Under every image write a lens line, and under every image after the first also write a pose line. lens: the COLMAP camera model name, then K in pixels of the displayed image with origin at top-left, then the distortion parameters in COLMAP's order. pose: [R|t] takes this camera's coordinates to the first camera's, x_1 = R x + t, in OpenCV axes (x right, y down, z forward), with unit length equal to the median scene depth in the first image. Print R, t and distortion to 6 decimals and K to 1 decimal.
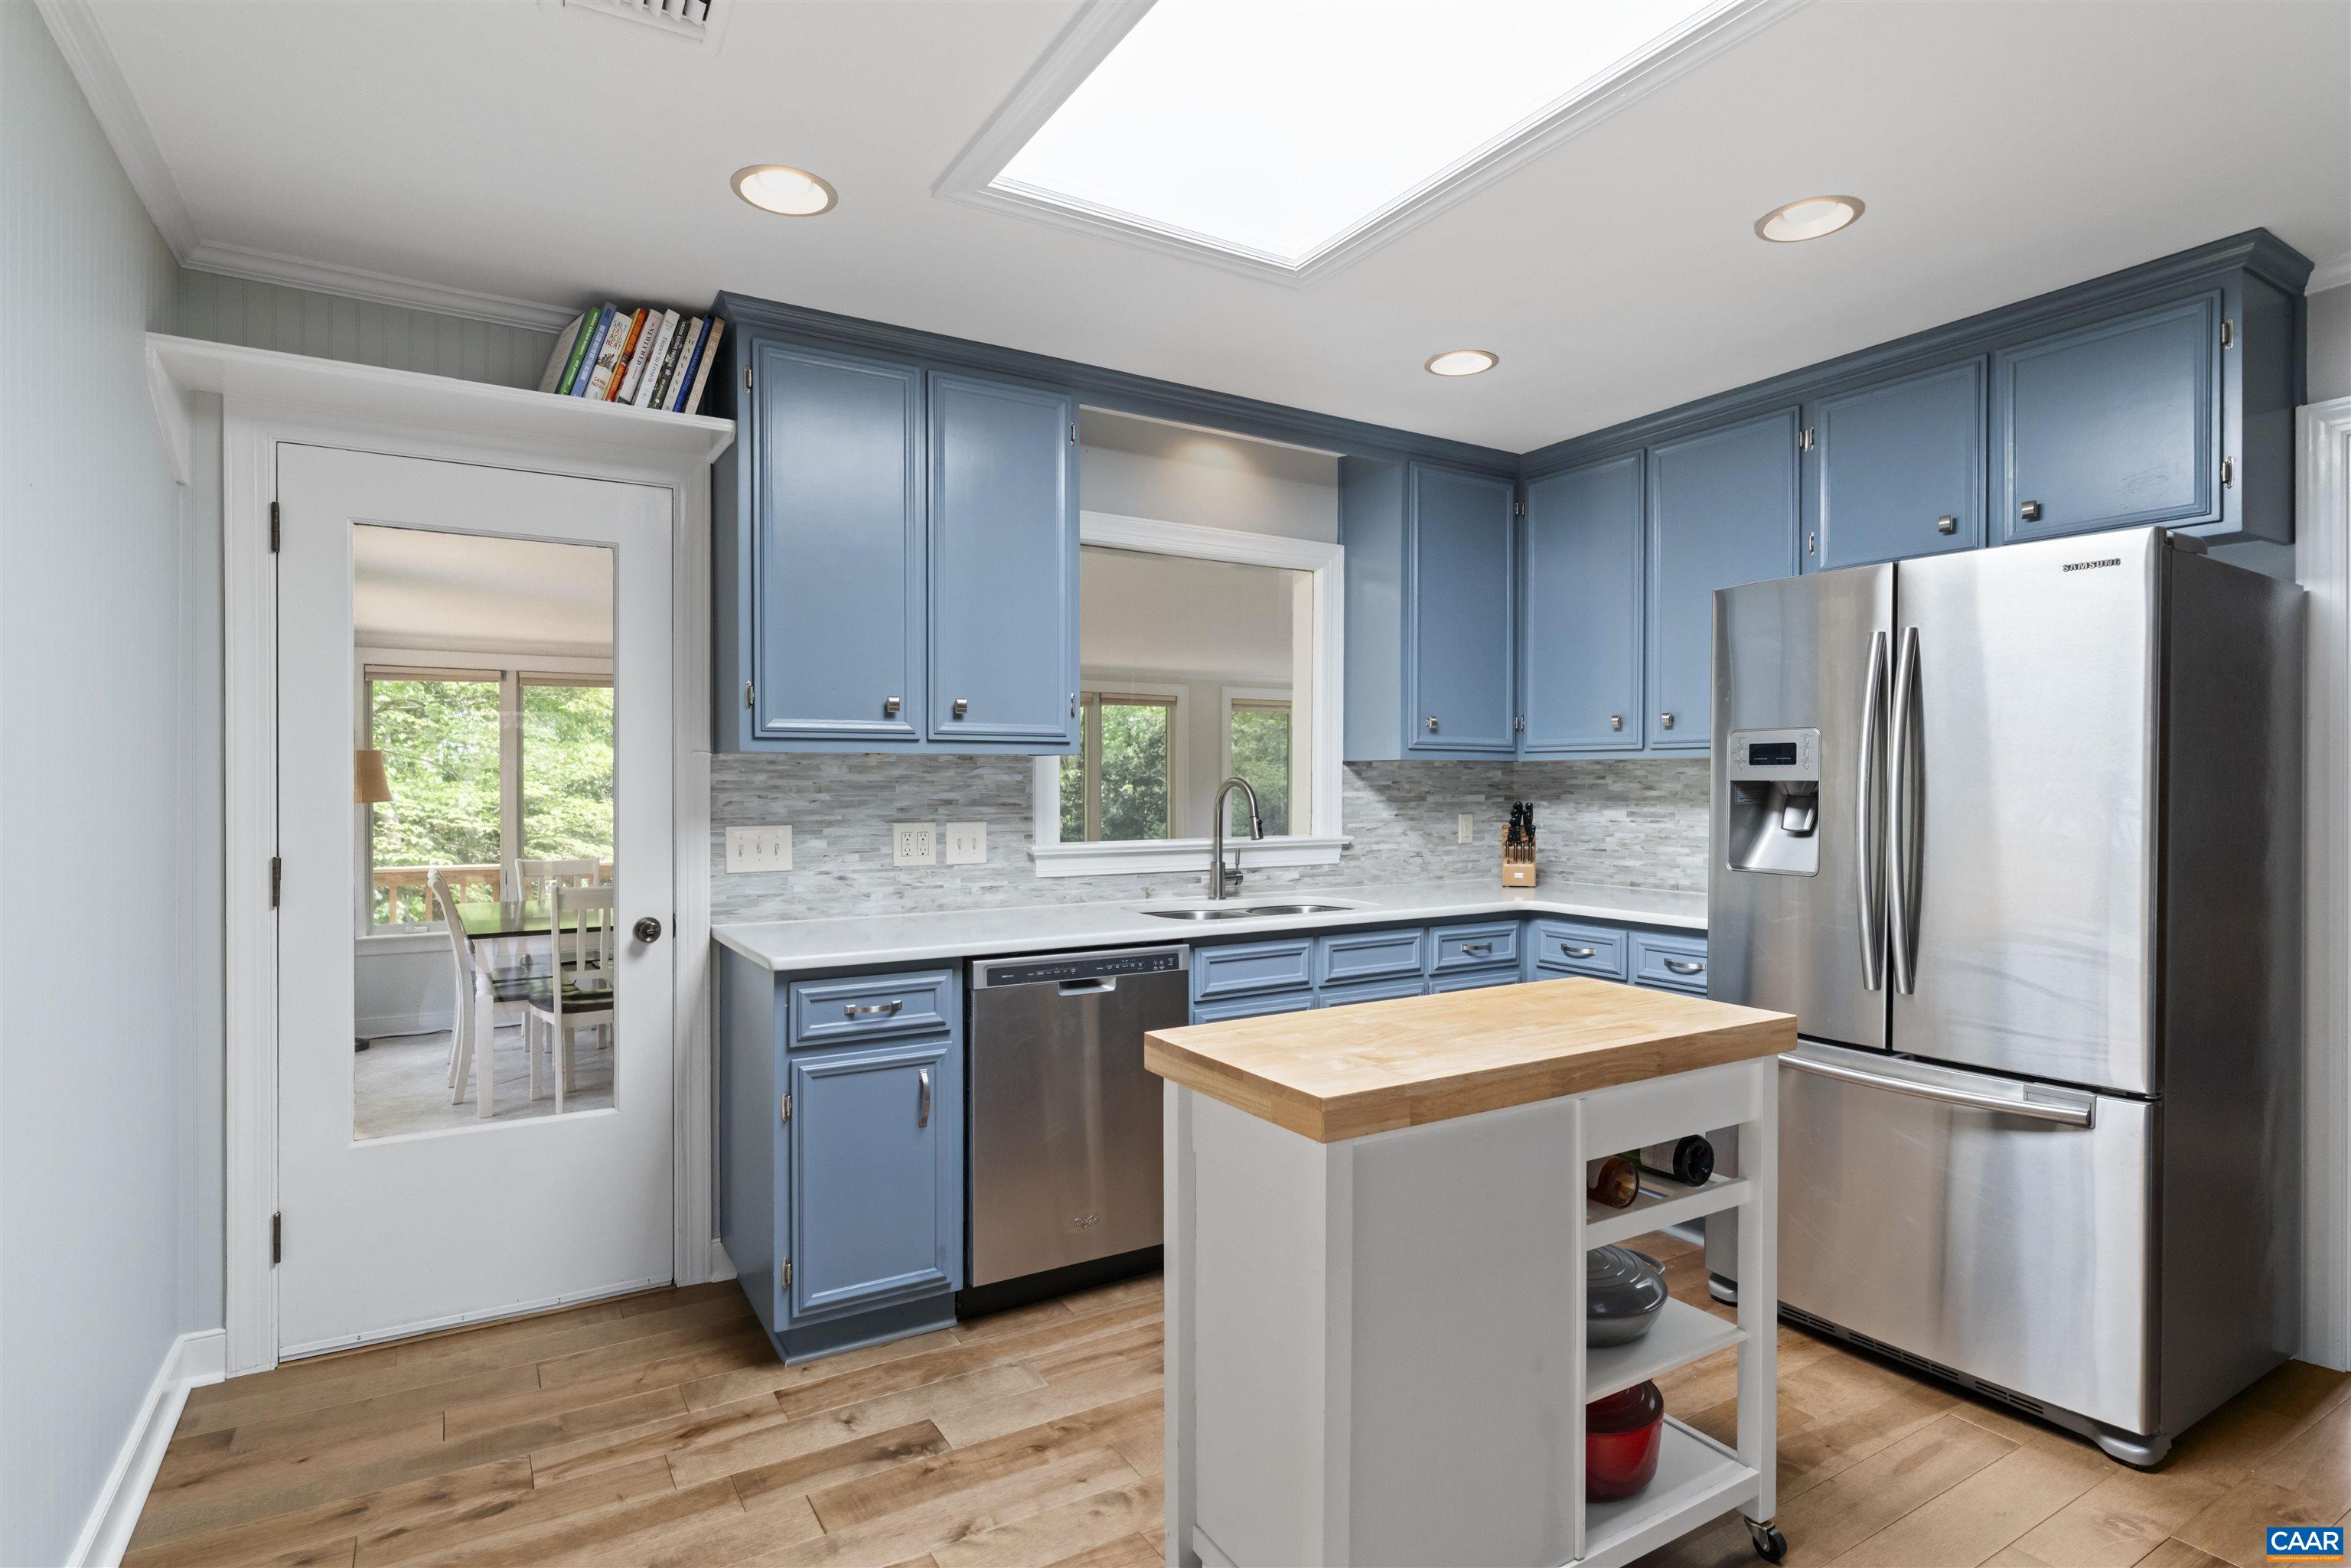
lens RADIAL K [[1184.6, 0, 1175.5], [0, 1184.6, 784.0], [0, 0, 1]] dist [0.004048, 0.000163]
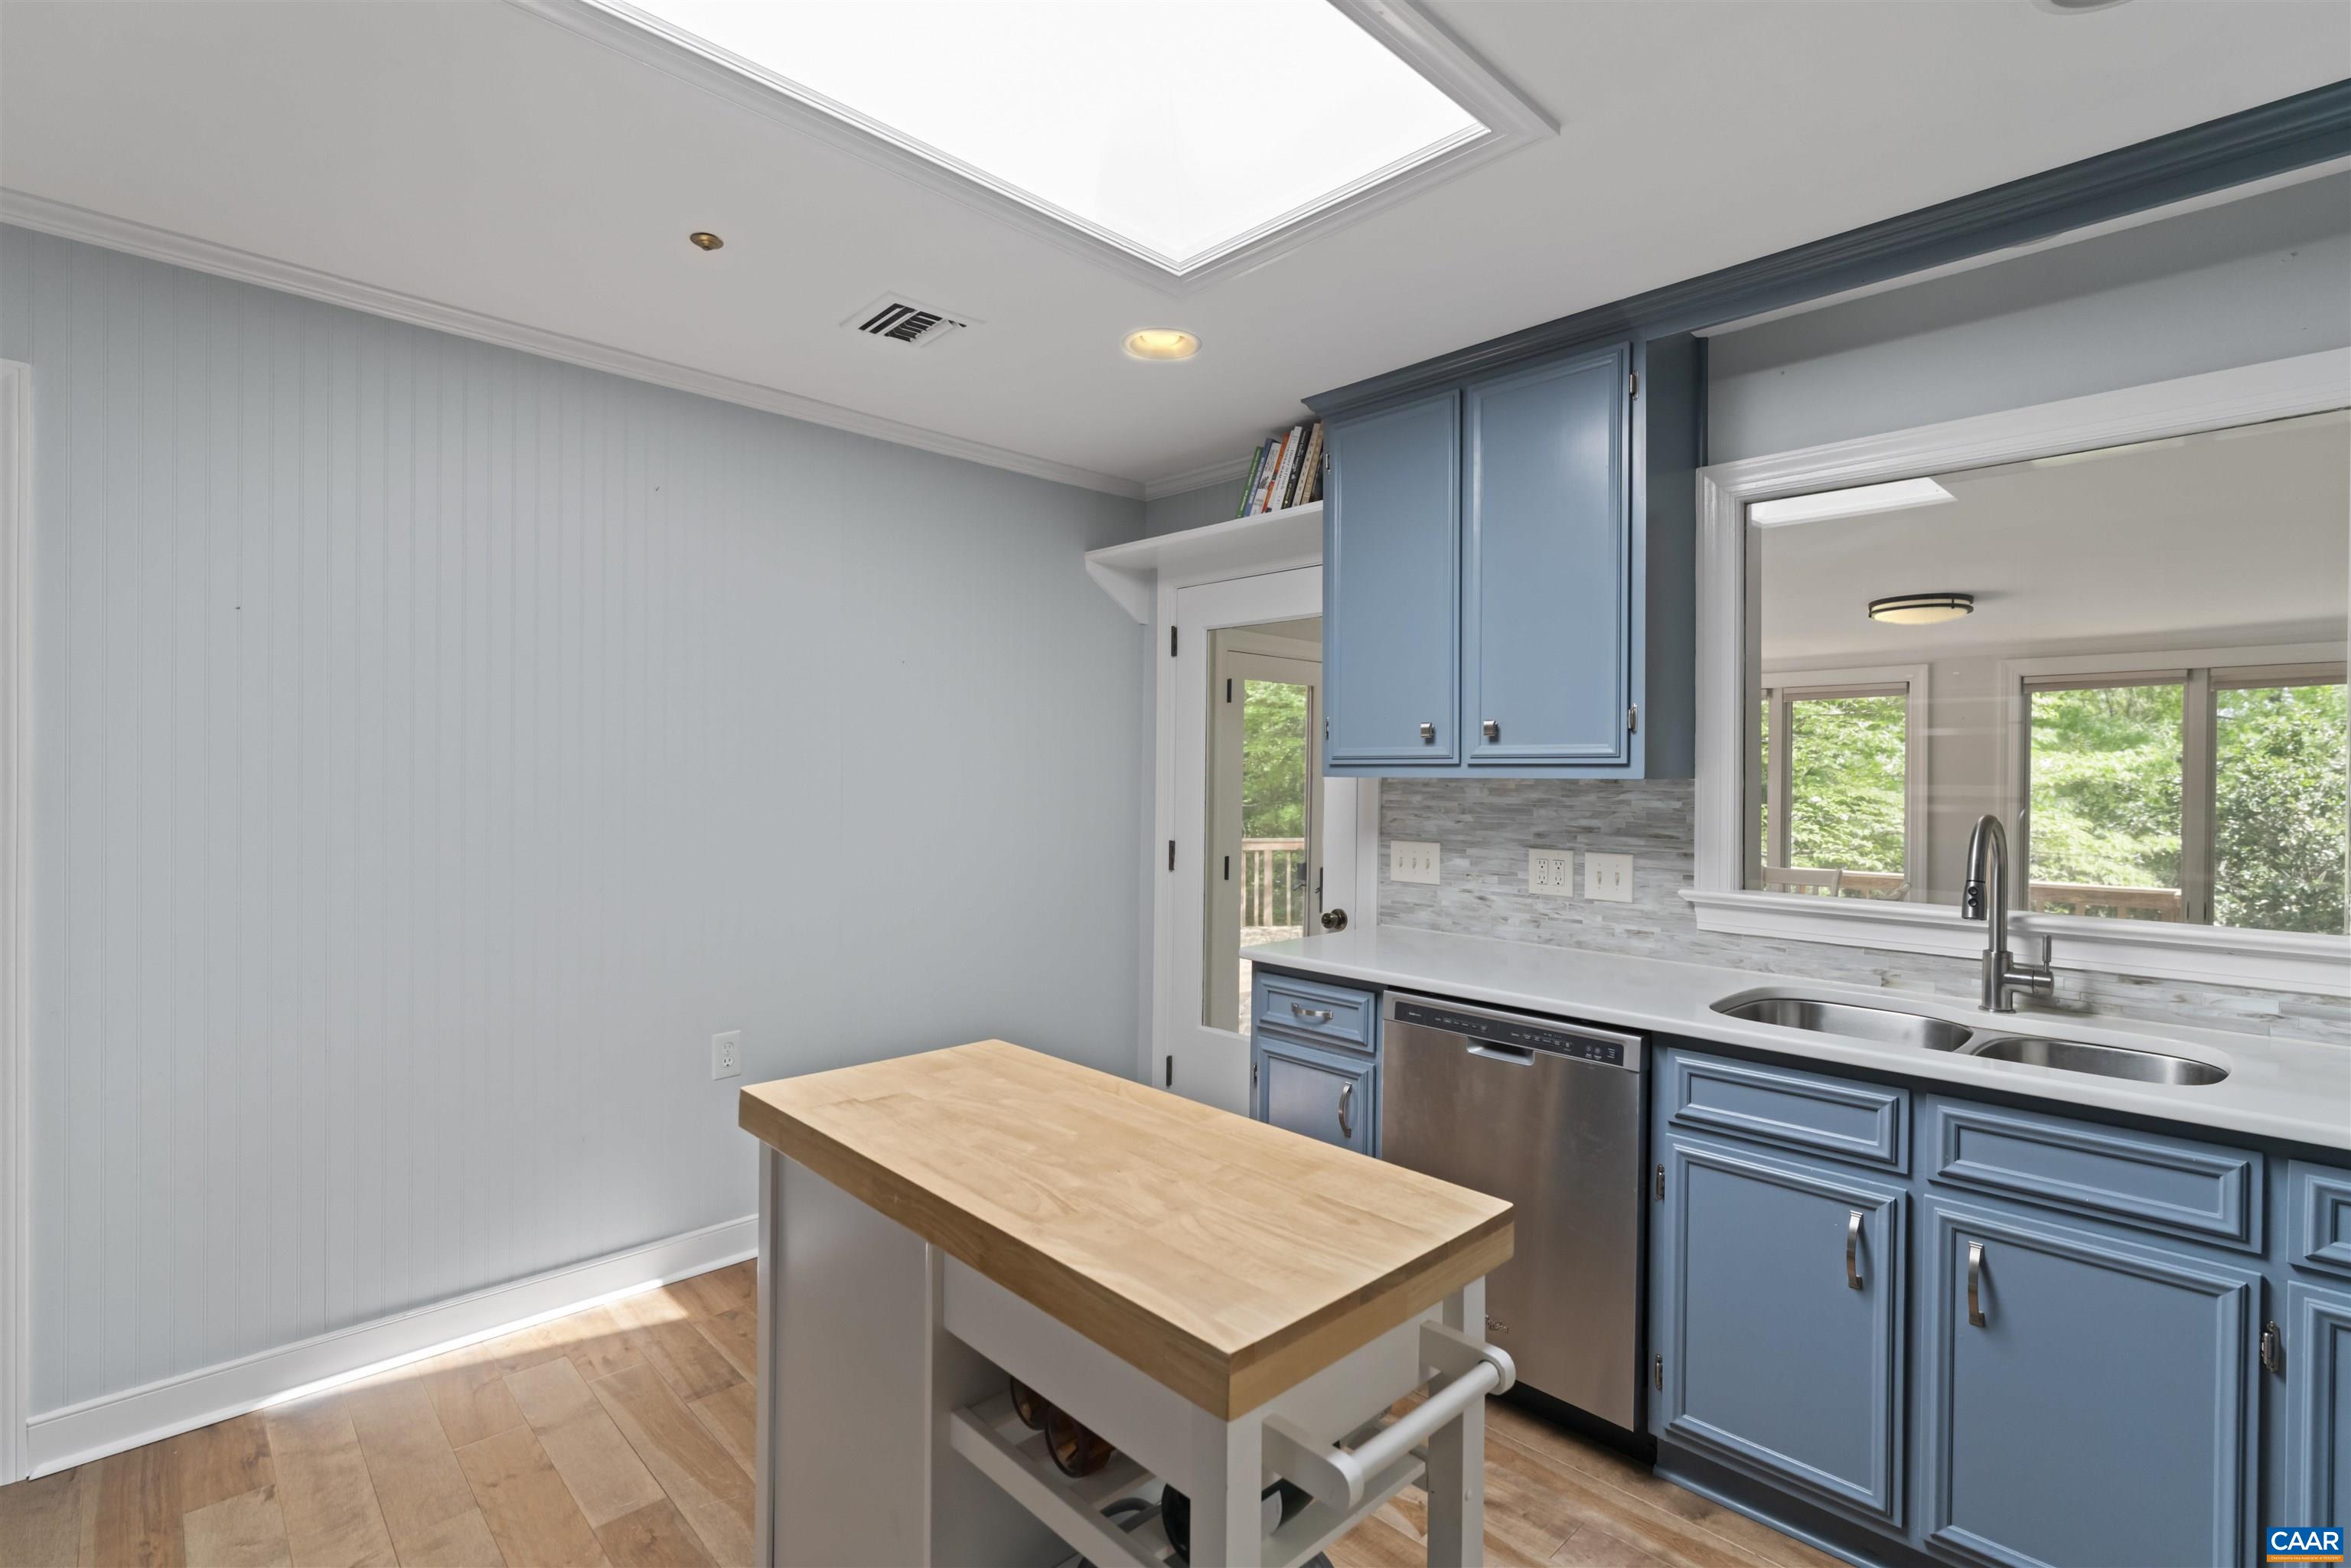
lens RADIAL K [[1072.0, 0, 1175.5], [0, 1072.0, 784.0], [0, 0, 1]] dist [-0.000444, -0.000235]
pose [[0.223598, 0.009264, -0.974638, 0.548920], [-0.013699, 0.999886, 0.006361, -0.021055], [0.974585, 0.011929, 0.223699, 0.522183]]
